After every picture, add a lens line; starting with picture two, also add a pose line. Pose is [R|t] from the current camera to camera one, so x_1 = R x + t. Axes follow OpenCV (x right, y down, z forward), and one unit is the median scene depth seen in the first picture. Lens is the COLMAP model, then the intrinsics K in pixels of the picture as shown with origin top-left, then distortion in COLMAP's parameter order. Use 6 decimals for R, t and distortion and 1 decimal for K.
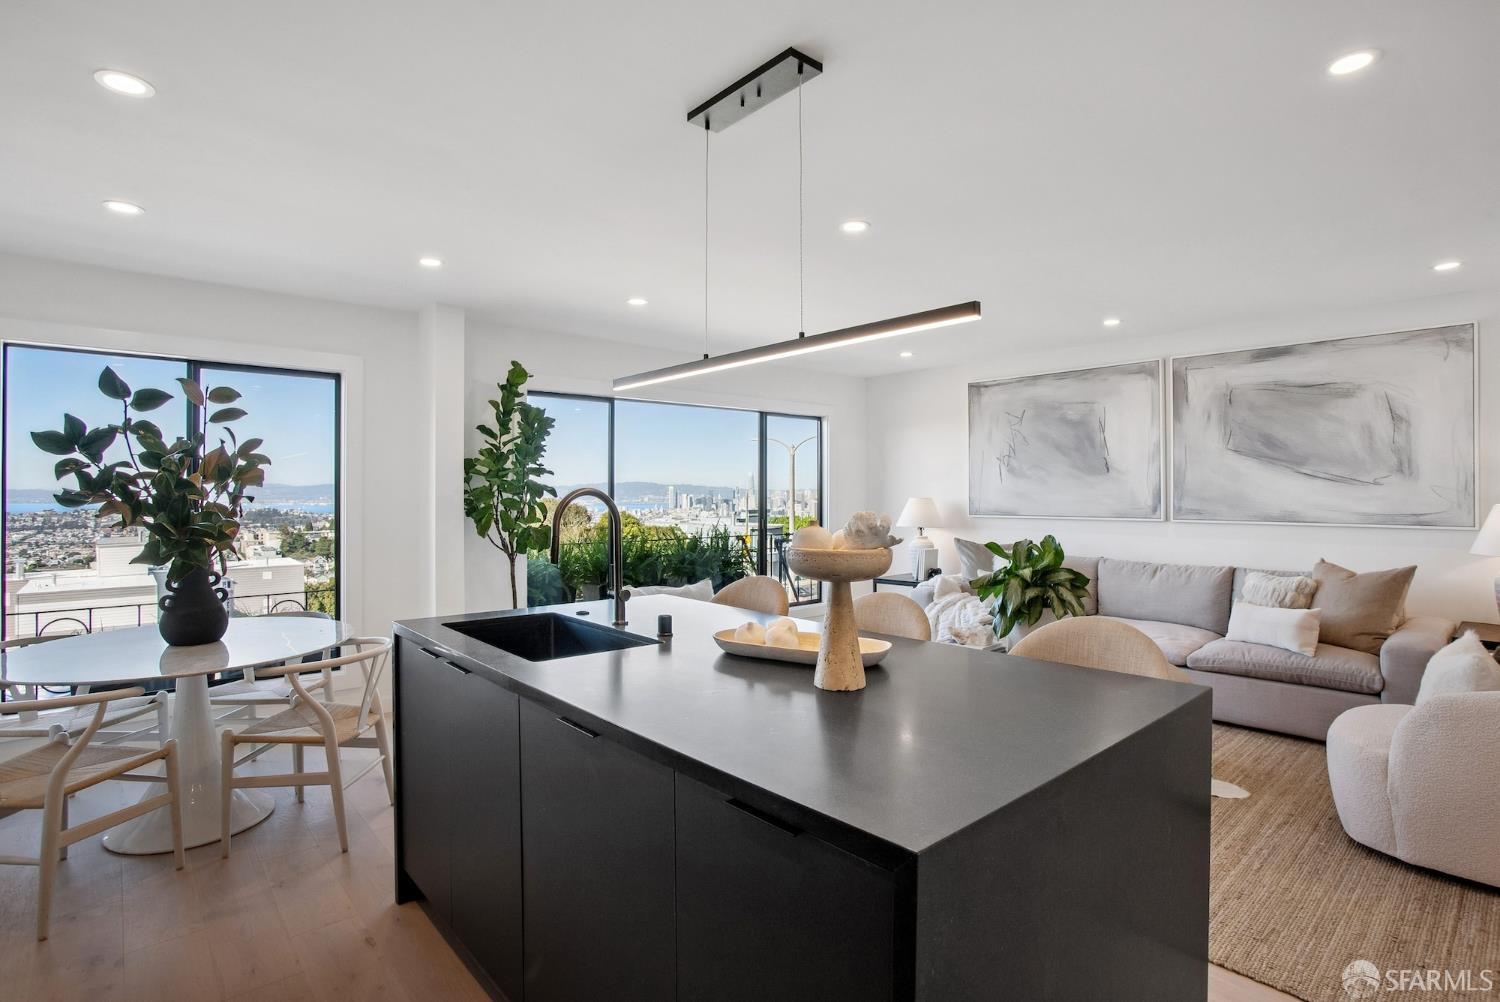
lens RADIAL K [[750.1, 0, 753.6], [0, 750.1, 496.2], [0, 0, 1]] dist [-0.019685, 0.000061]
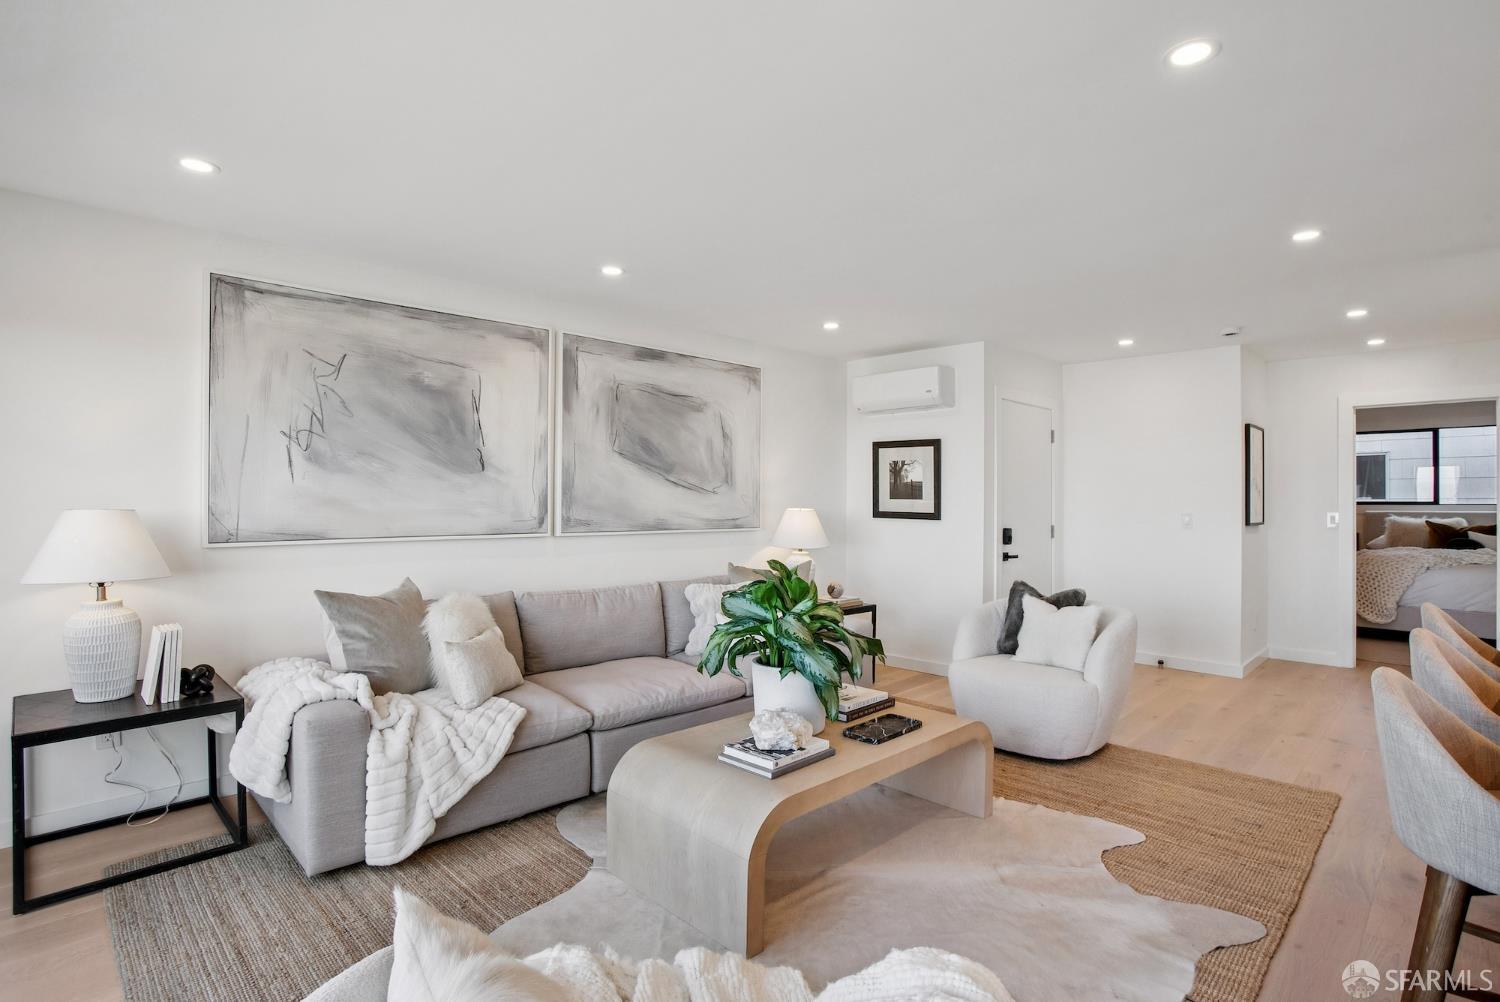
lens RADIAL K [[750.1, 0, 754.9], [0, 750.1, 492.1], [0, 0, 1]] dist [-0.019685, 0.000061]
pose [[-0.027178, 0.007588, 0.999602, -0.243641], [-0.003251, 0.999965, -0.007680, -0.007378], [-0.999625, -0.003458, -0.027152, 0.799999]]
